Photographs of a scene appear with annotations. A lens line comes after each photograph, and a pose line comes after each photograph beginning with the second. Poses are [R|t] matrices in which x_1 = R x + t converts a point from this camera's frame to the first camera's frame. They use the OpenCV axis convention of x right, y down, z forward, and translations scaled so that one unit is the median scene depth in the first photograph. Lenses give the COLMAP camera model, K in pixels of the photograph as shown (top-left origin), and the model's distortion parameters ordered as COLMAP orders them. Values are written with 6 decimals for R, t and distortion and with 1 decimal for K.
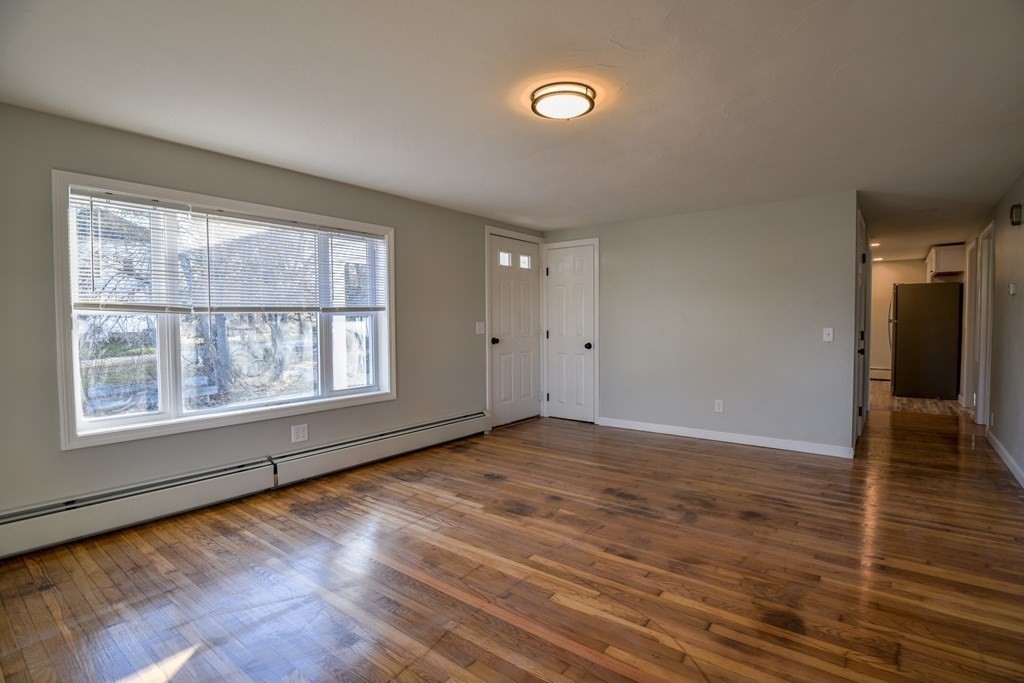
lens RADIAL K [[501.0, 0, 517.8], [0, 501.0, 341.9], [0, 0, 1]] dist [-0.024028, -0.002450]
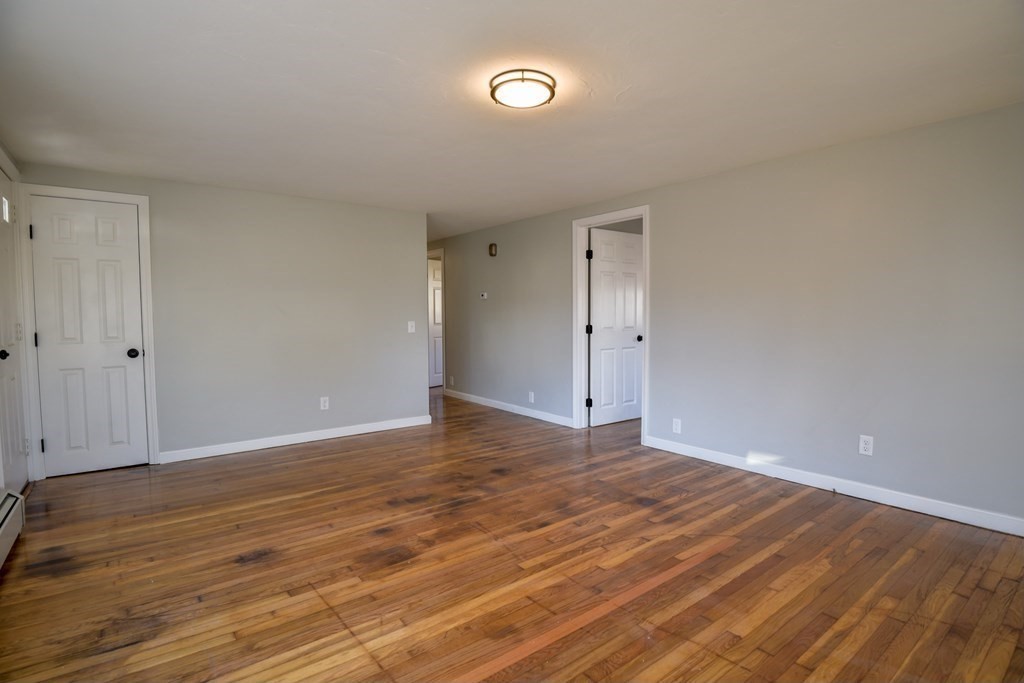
lens RADIAL K [[501.0, 0, 518.4], [0, 501.0, 339.1], [0, 0, 1]] dist [-0.024028, -0.002450]
pose [[0.249695, -0.043999, 0.967324, -0.685016], [0.042304, 0.998509, 0.034498, -0.022262], [-0.967400, 0.032308, 0.251184, 0.603244]]
